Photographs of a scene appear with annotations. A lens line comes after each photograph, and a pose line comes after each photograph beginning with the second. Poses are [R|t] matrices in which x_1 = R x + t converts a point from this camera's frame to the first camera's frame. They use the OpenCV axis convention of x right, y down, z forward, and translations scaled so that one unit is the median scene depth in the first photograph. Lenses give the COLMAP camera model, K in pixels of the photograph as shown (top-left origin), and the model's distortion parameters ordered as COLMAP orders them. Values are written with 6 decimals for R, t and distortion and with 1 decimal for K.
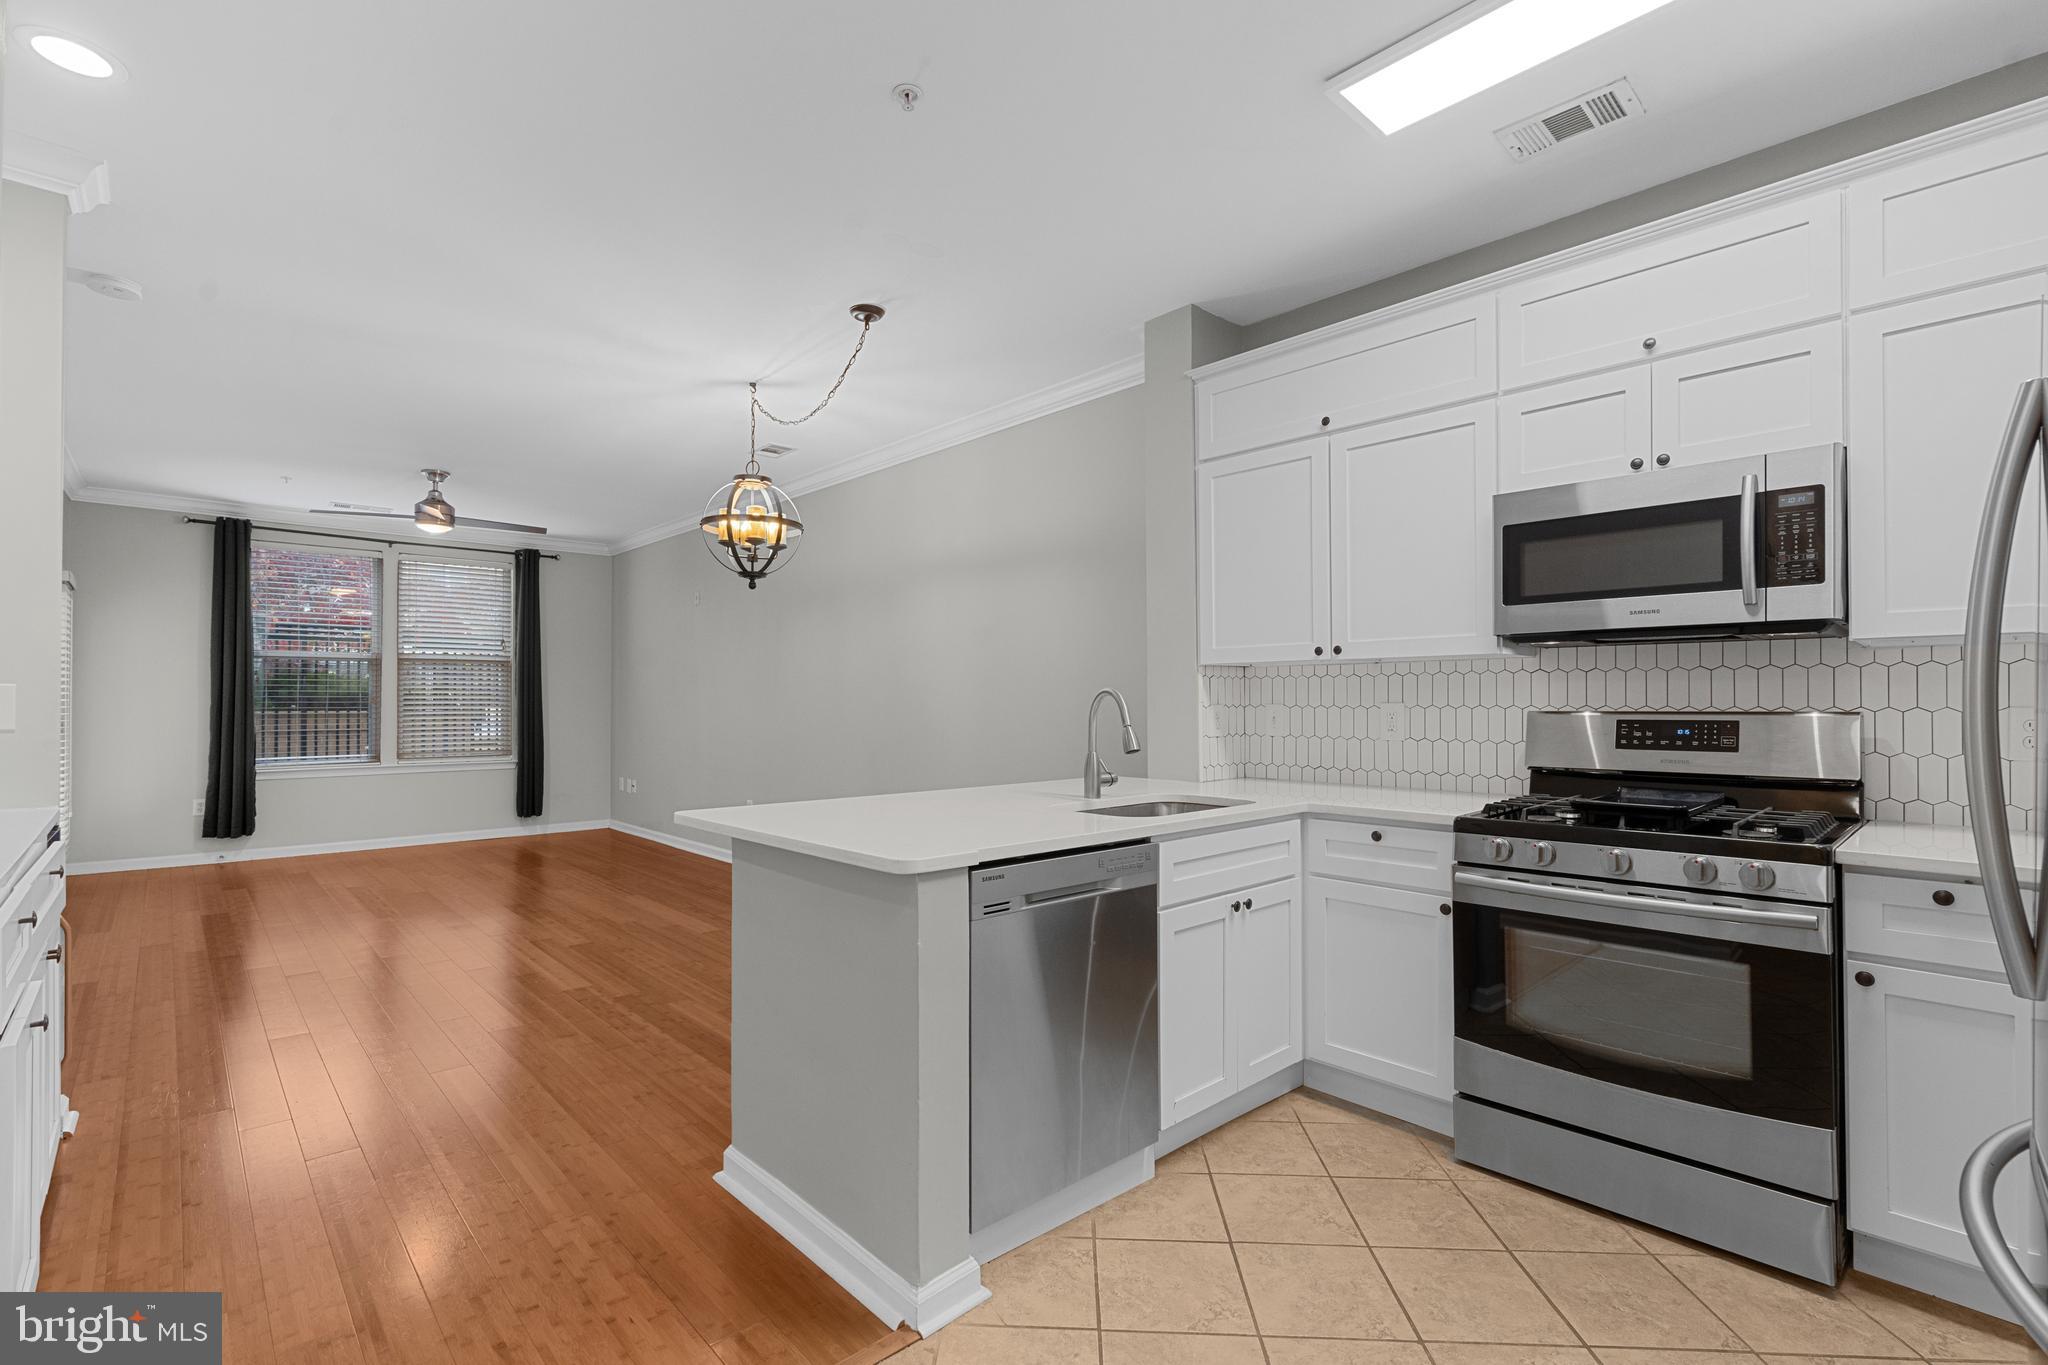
lens RADIAL K [[922.5, 0, 1015.8], [0, 922.5, 694.3], [0, 0, 1]] dist [-0.006641, 0.002608]
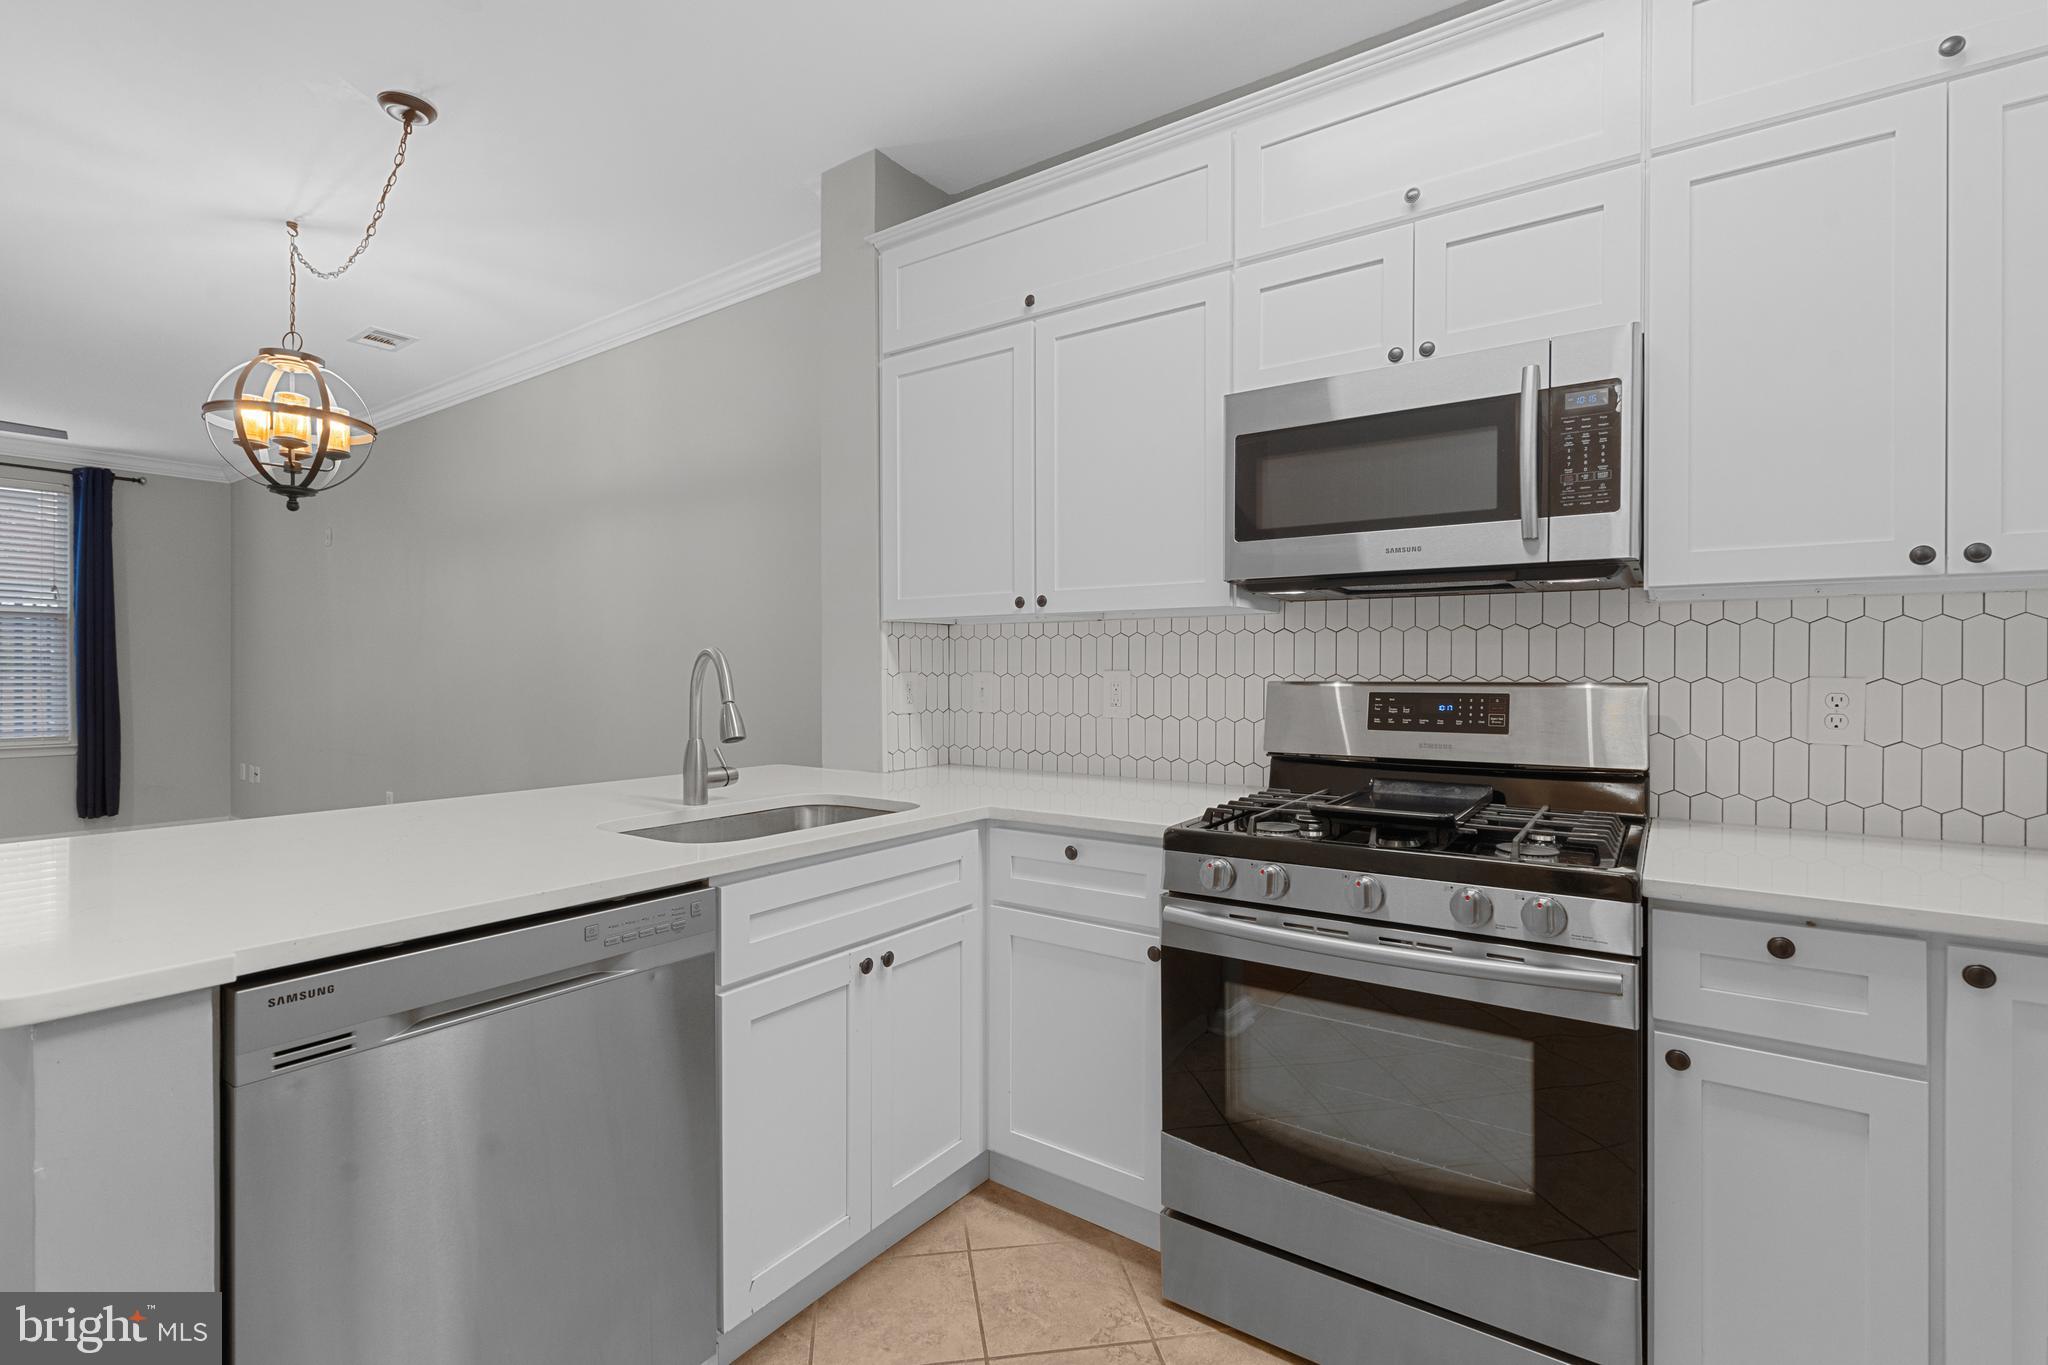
lens RADIAL K [[922.5, 0, 1018.6], [0, 922.5, 674.9], [0, 0, 1]] dist [-0.006641, 0.002608]
pose [[0.978131, 0.002360, 0.207975, 0.149710], [-0.004926, 0.999918, 0.011821, 0.003649], [-0.207930, -0.012587, 0.978063, 0.223459]]
